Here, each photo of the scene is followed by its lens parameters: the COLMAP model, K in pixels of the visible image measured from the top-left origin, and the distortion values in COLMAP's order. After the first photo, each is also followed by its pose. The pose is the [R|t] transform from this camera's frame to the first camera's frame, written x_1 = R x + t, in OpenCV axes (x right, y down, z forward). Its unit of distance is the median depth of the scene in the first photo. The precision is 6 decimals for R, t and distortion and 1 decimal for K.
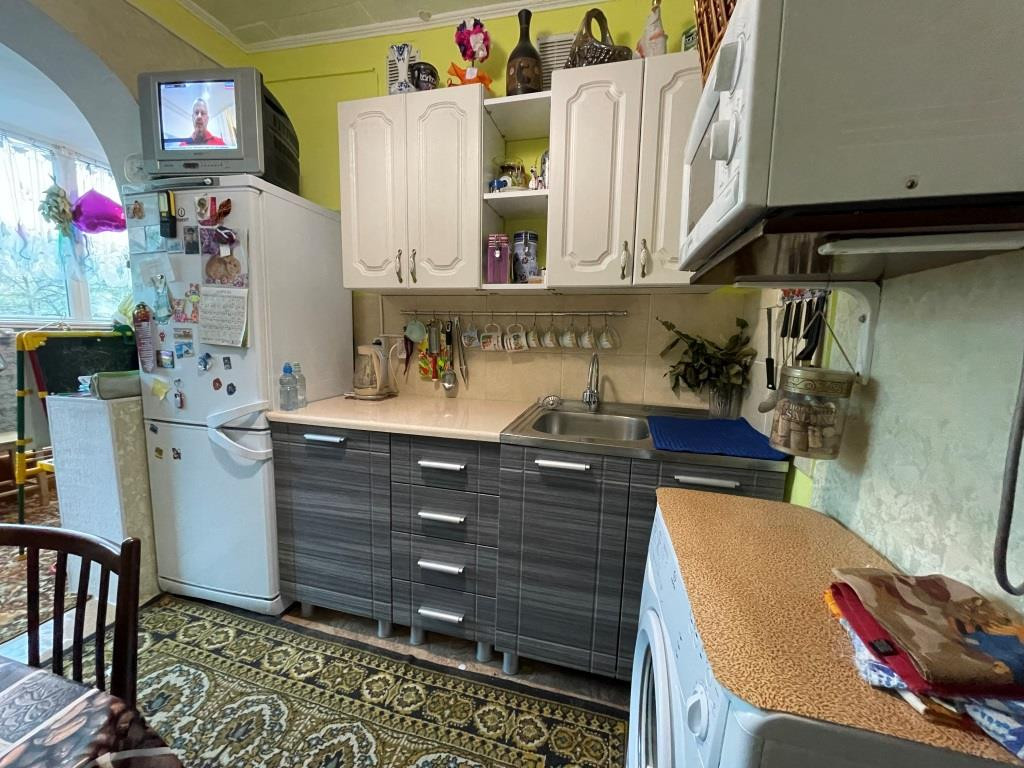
lens RADIAL K [[411.7, 0, 511.8], [0, 411.7, 382.4], [0, 0, 1]] dist [-0.000860, 0.000211]
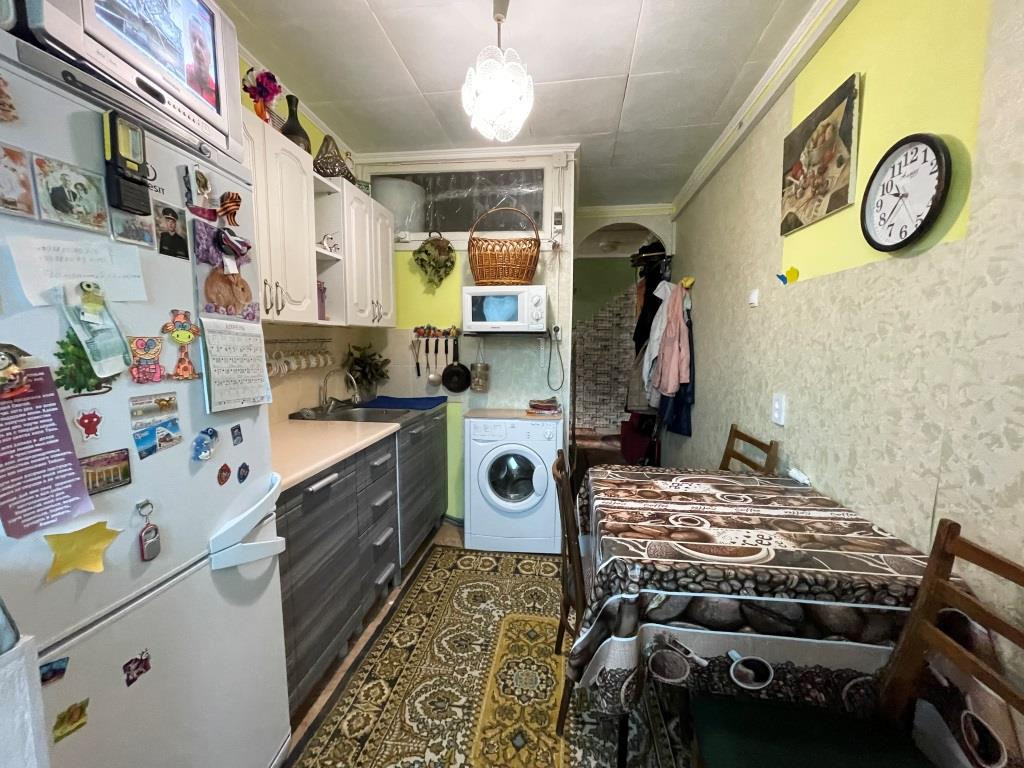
lens RADIAL K [[411.7, 0, 513.6], [0, 411.7, 381.0], [0, 0, 1]] dist [-0.000860, 0.000211]
pose [[-0.135761, -0.119432, 0.983517, -1.397194], [0.121266, 0.983240, 0.136138, -0.168406], [-0.983292, 0.137749, -0.119003, 0.642377]]
